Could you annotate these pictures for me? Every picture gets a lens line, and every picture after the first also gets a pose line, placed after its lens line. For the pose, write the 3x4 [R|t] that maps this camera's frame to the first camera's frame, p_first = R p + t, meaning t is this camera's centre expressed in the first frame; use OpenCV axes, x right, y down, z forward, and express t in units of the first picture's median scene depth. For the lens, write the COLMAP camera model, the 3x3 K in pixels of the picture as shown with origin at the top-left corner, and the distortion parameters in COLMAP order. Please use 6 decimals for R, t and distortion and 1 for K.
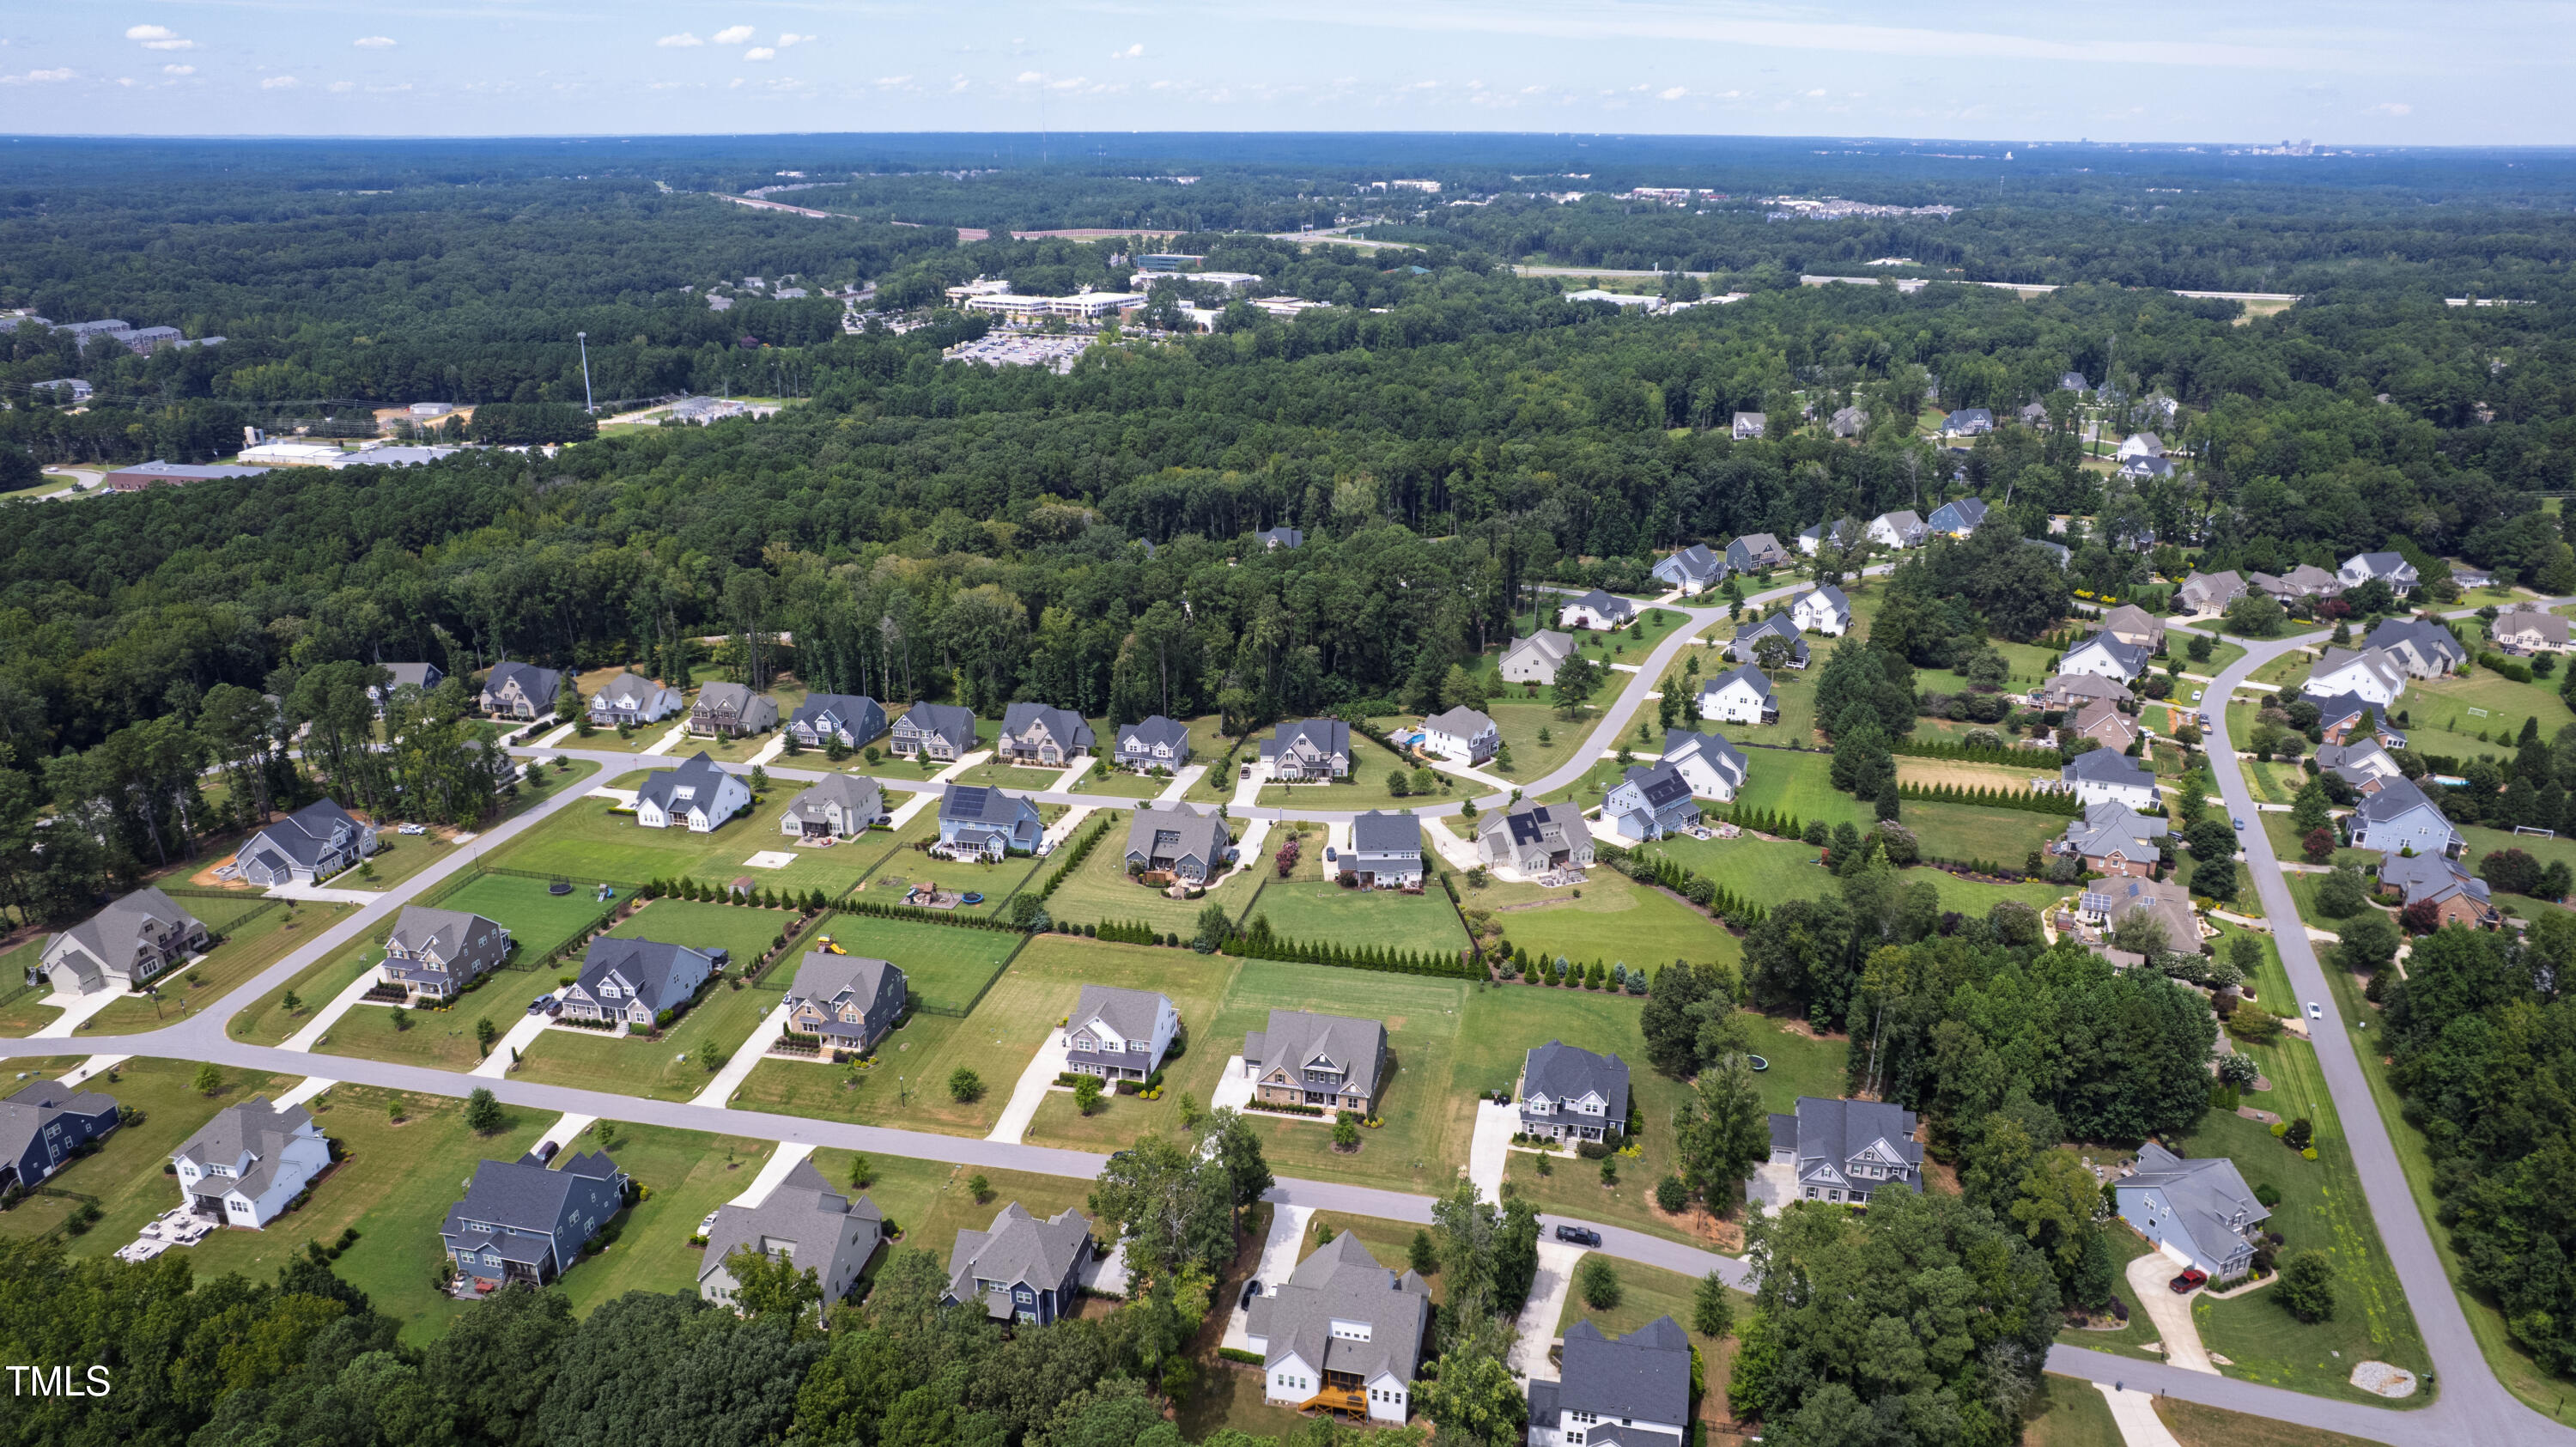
lens RADIAL K [[1650.6, 0, 1284.5], [0, 1650.6, 717.8], [0, 0, 1]] dist [-0.073078, 0.067166]
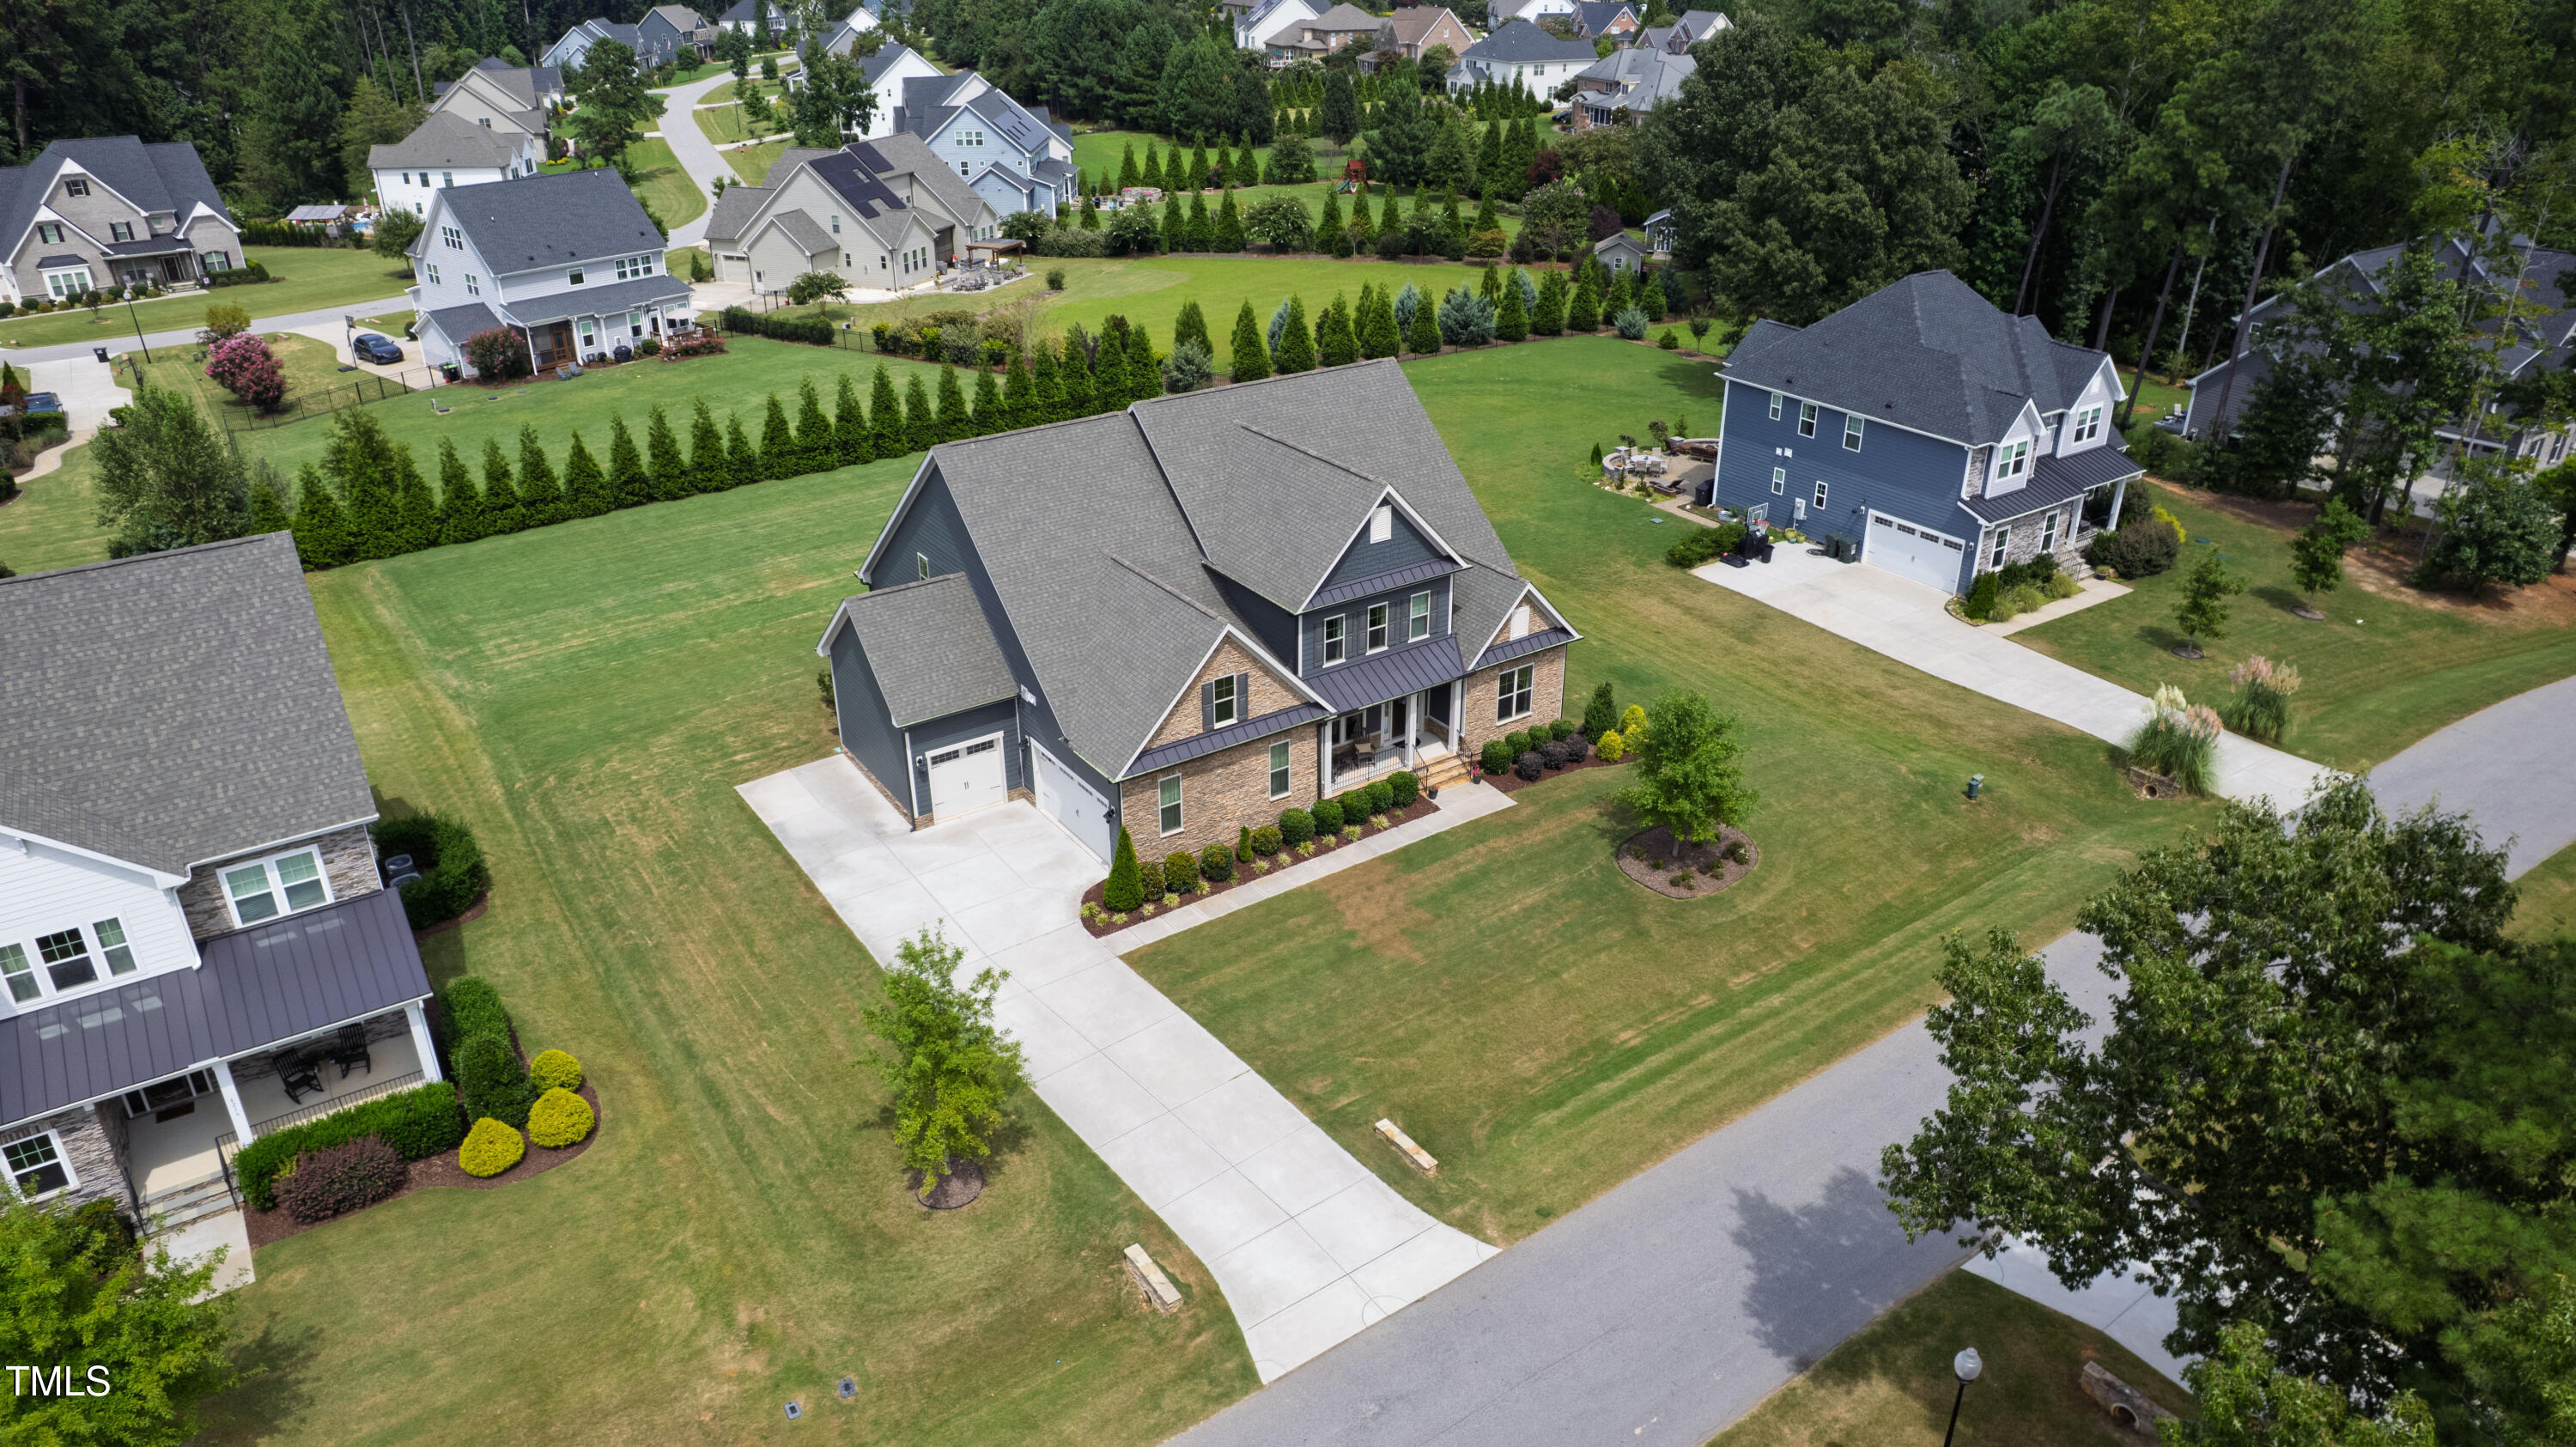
lens RADIAL K [[1650.6, 0, 1284.5], [0, 1650.6, 717.8], [0, 0, 1]] dist [-0.073078, 0.067166]
pose [[0.682614, -0.325644, 0.654213, -0.090667], [0.254002, 0.945136, 0.205427, 0.136901], [-0.685217, 0.025944, 0.727877, 0.638040]]
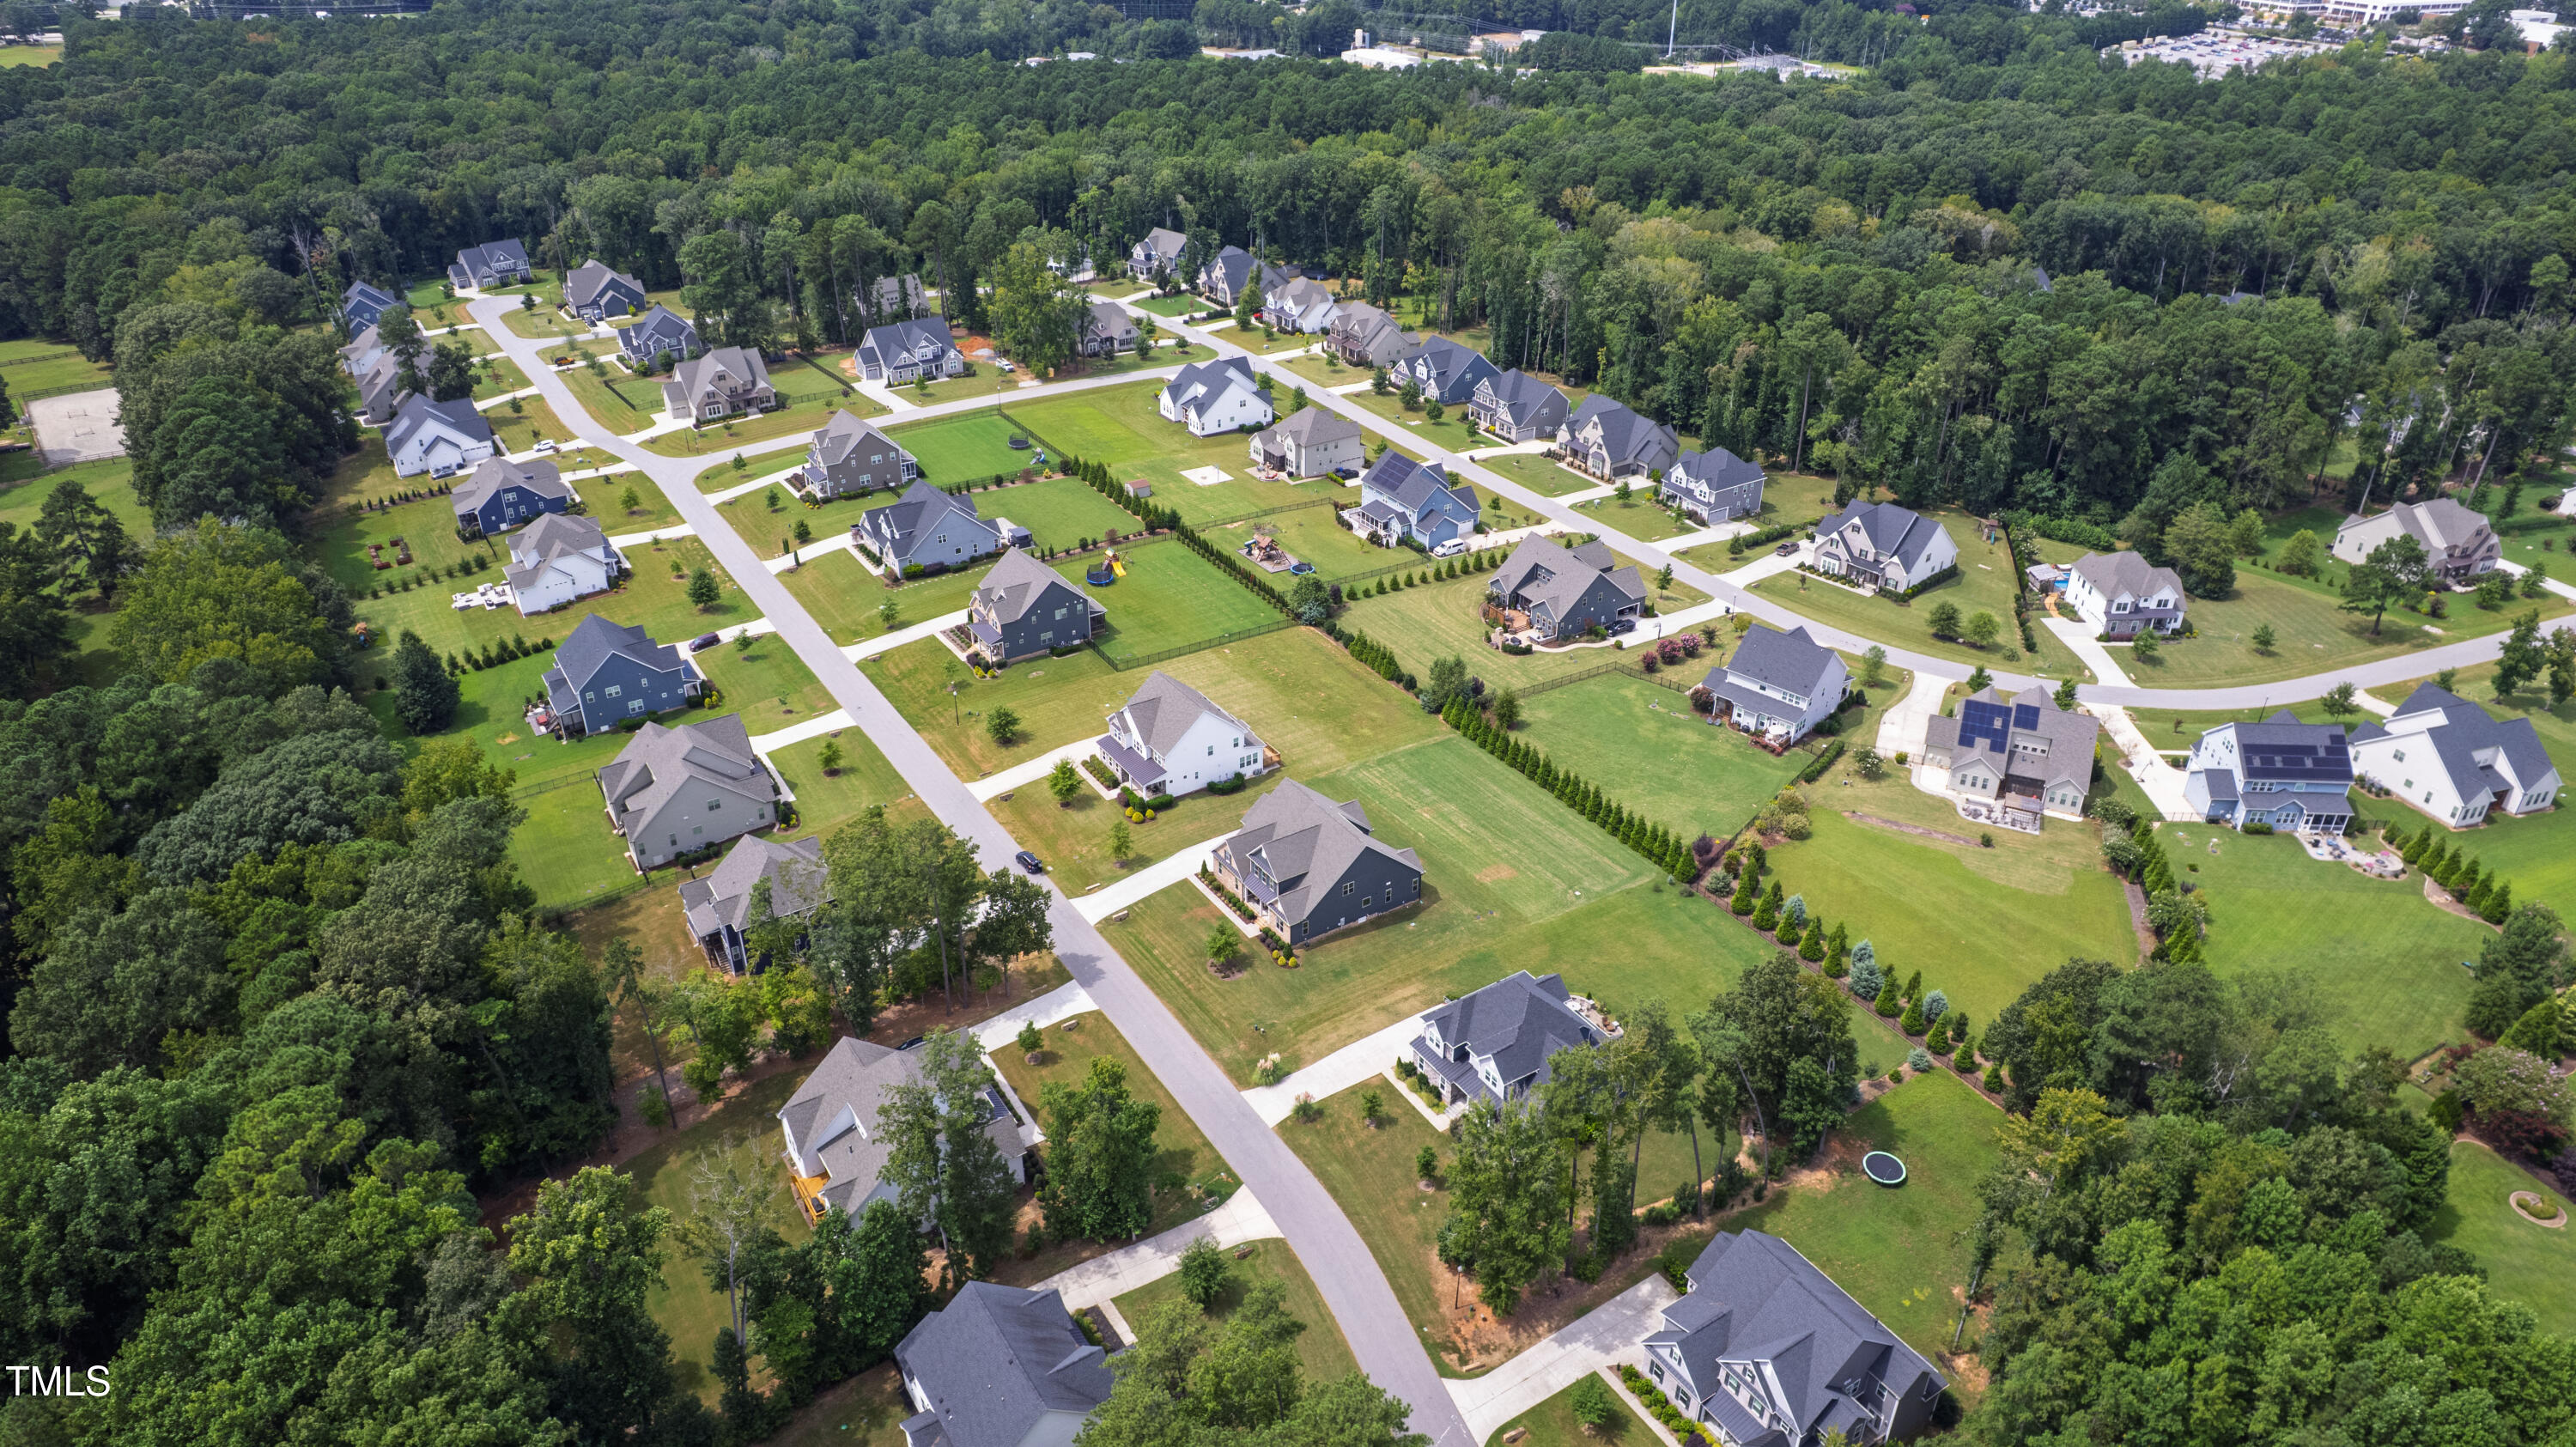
lens RADIAL K [[1650.6, 0, 1284.5], [0, 1650.6, 717.8], [0, 0, 1]] dist [-0.073078, 0.067166]
pose [[0.708585, 0.349410, -0.613041, 0.348746], [-0.242254, 0.936448, 0.253730, -0.033822], [0.662737, -0.031278, 0.748199, 0.326349]]
